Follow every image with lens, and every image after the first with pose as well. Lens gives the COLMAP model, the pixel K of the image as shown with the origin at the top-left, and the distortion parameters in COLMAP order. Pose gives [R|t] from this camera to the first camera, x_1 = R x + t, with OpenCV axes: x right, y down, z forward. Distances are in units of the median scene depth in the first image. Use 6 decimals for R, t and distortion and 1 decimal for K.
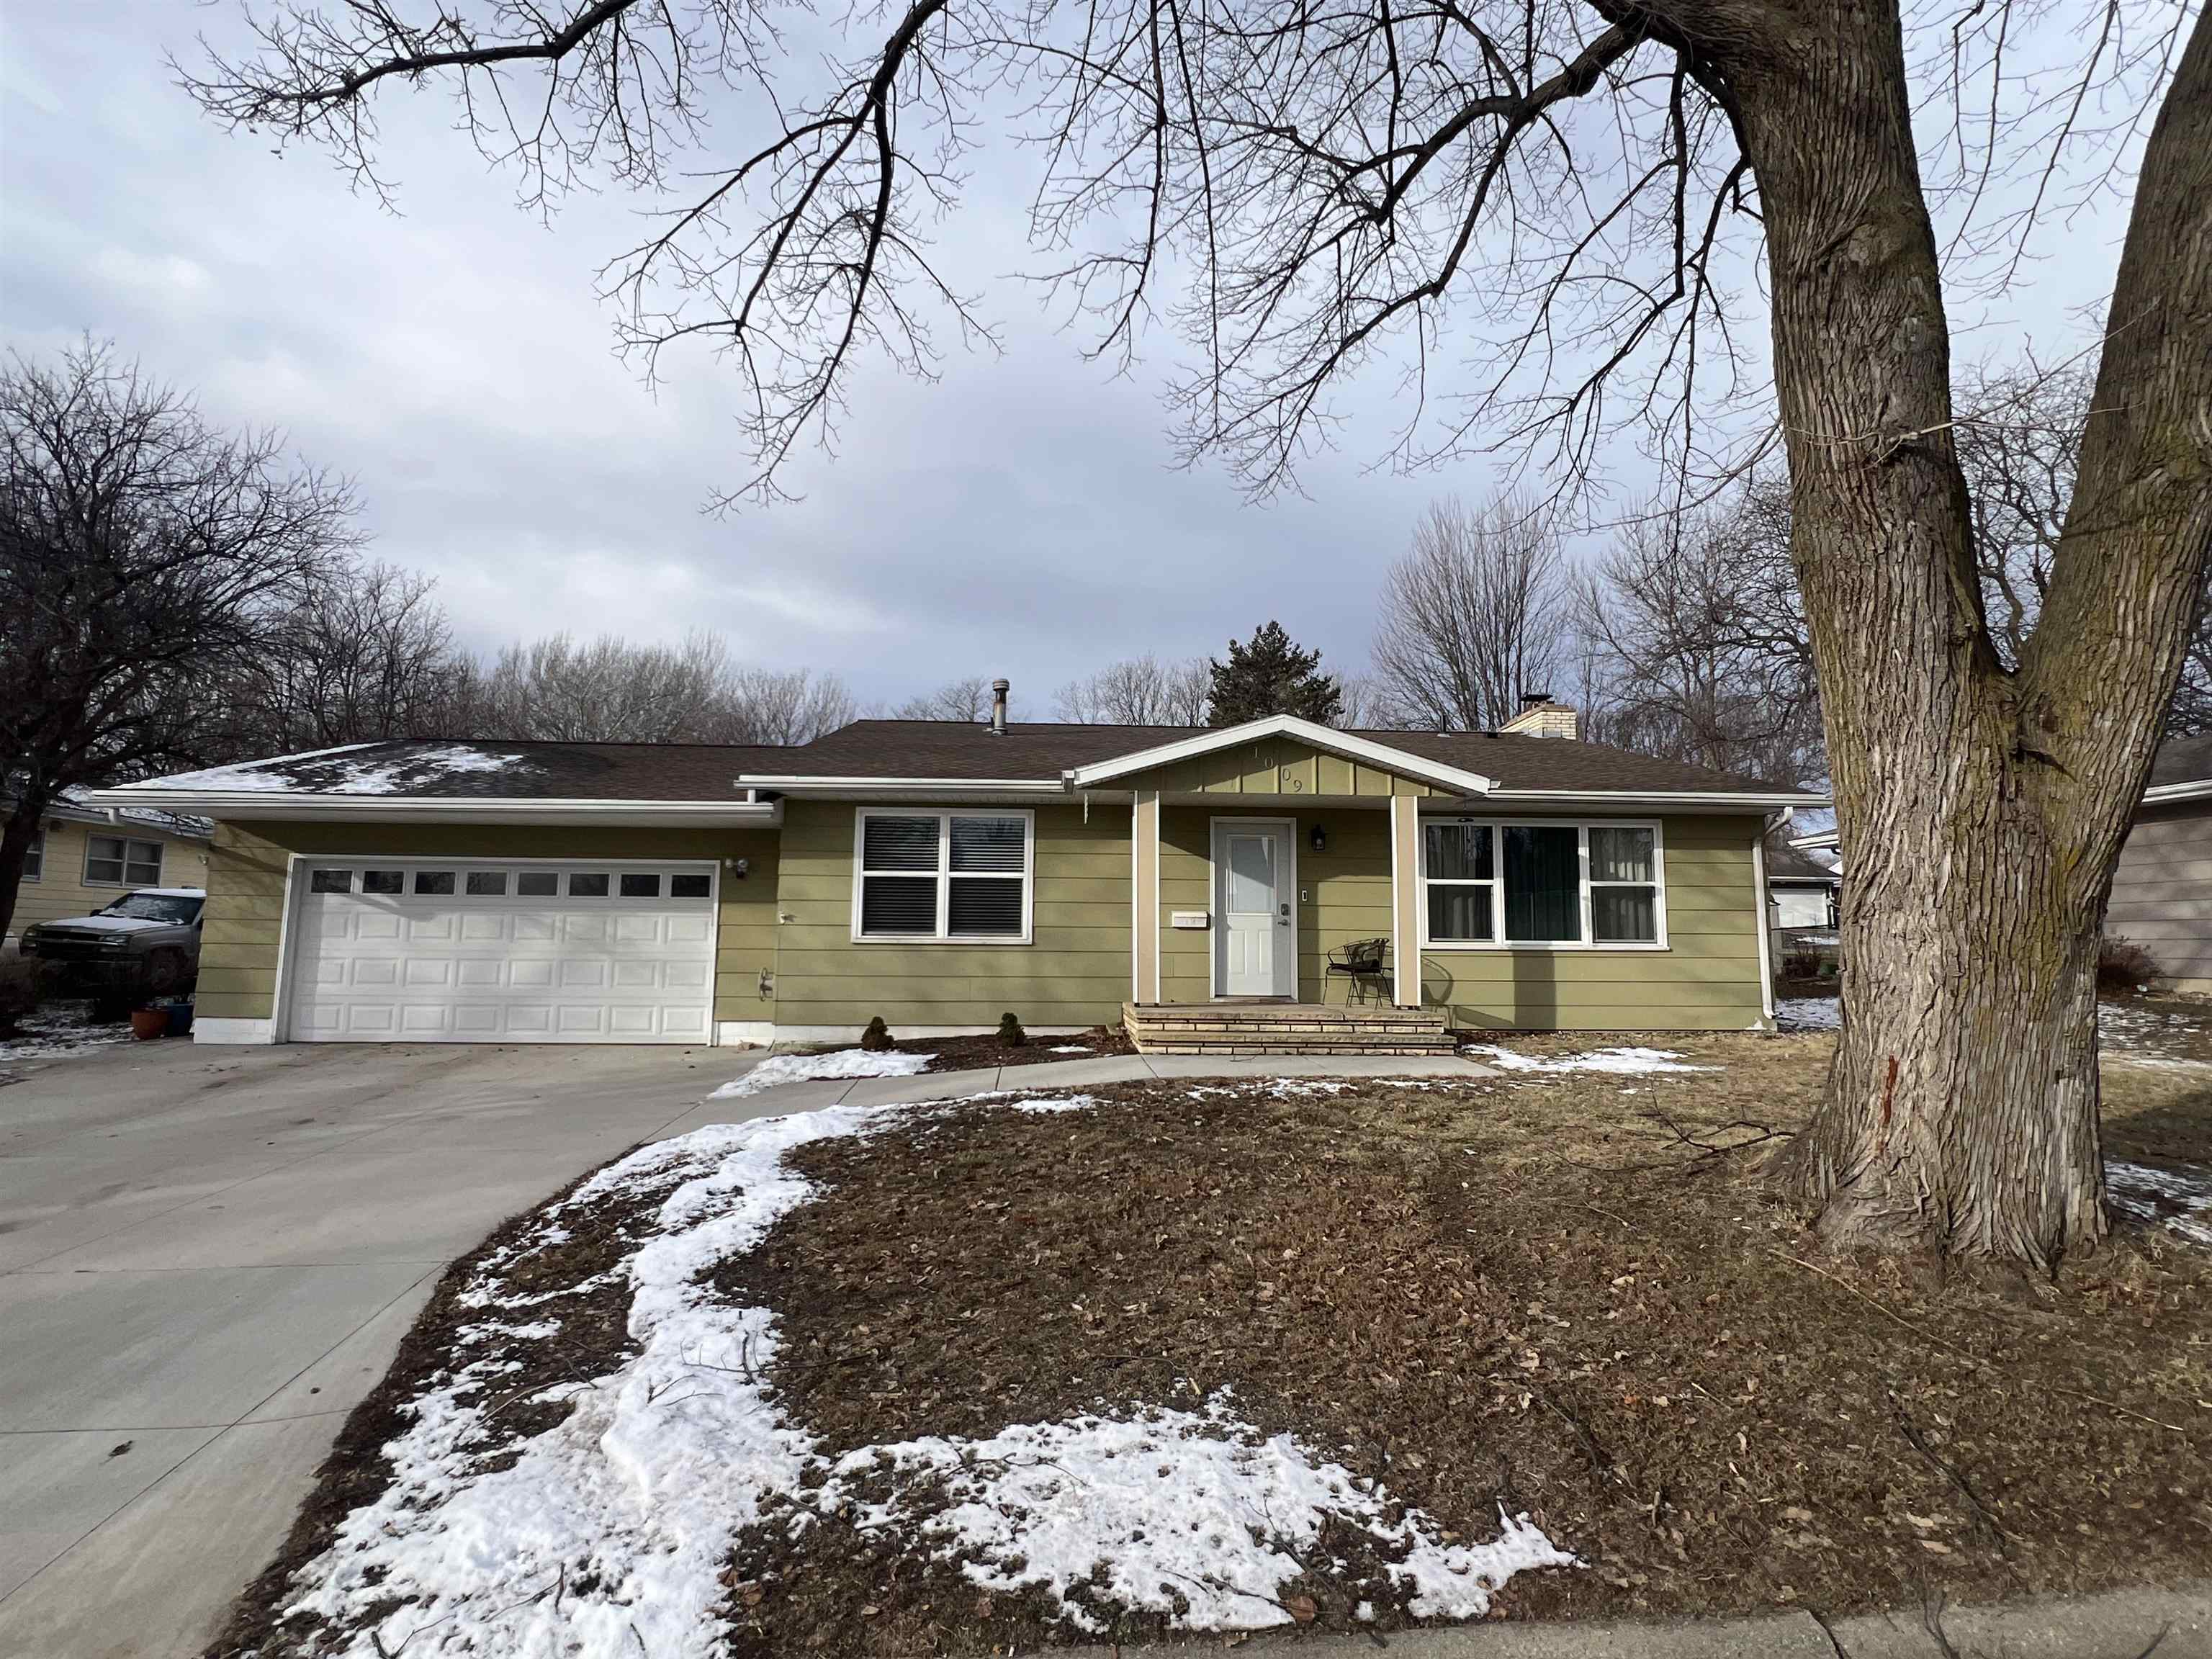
lens RADIAL K [[1120.3, 0, 1106.0], [0, 1120.3, 829.5], [0, 0, 1]] dist [-0.001805, -0.000632]
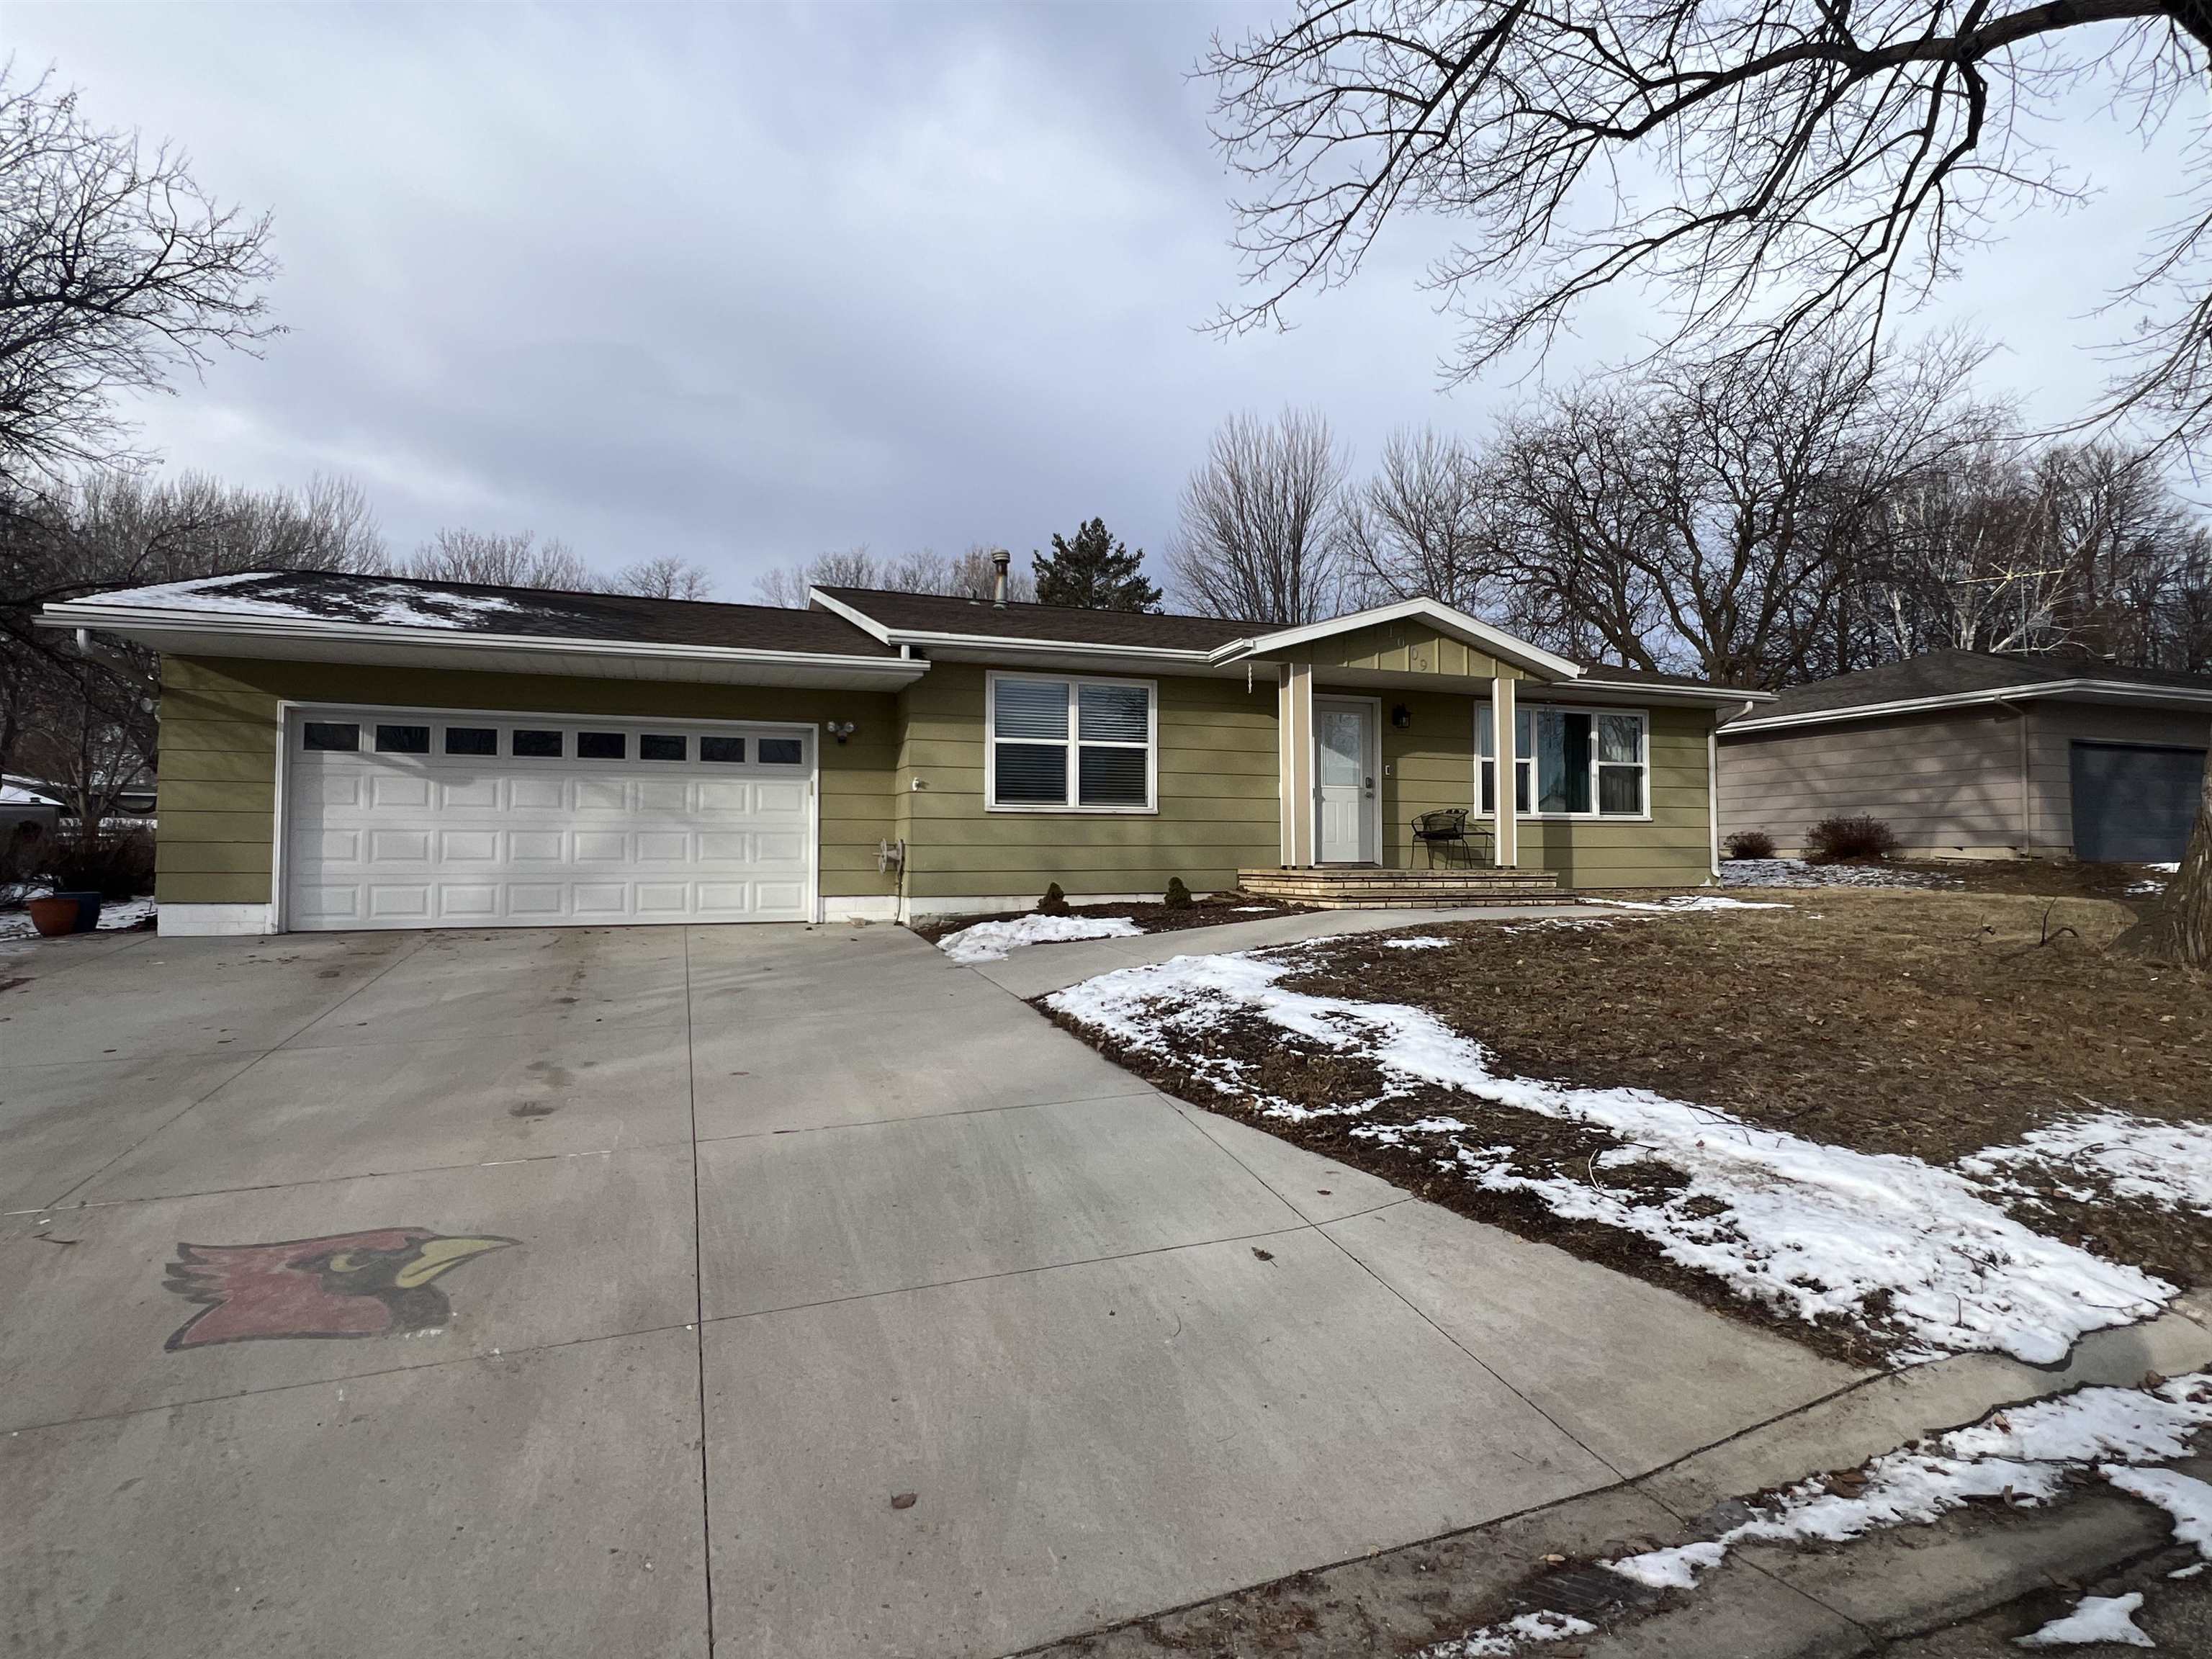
lens RADIAL K [[1120.3, 0, 1106.0], [0, 1120.3, 829.5], [0, 0, 1]] dist [-0.001805, -0.000632]
pose [[0.952906, -0.002136, 0.303258, -0.412502], [-0.022950, 0.996600, 0.079133, 0.037201], [-0.302396, -0.082366, 0.949617, 0.049843]]
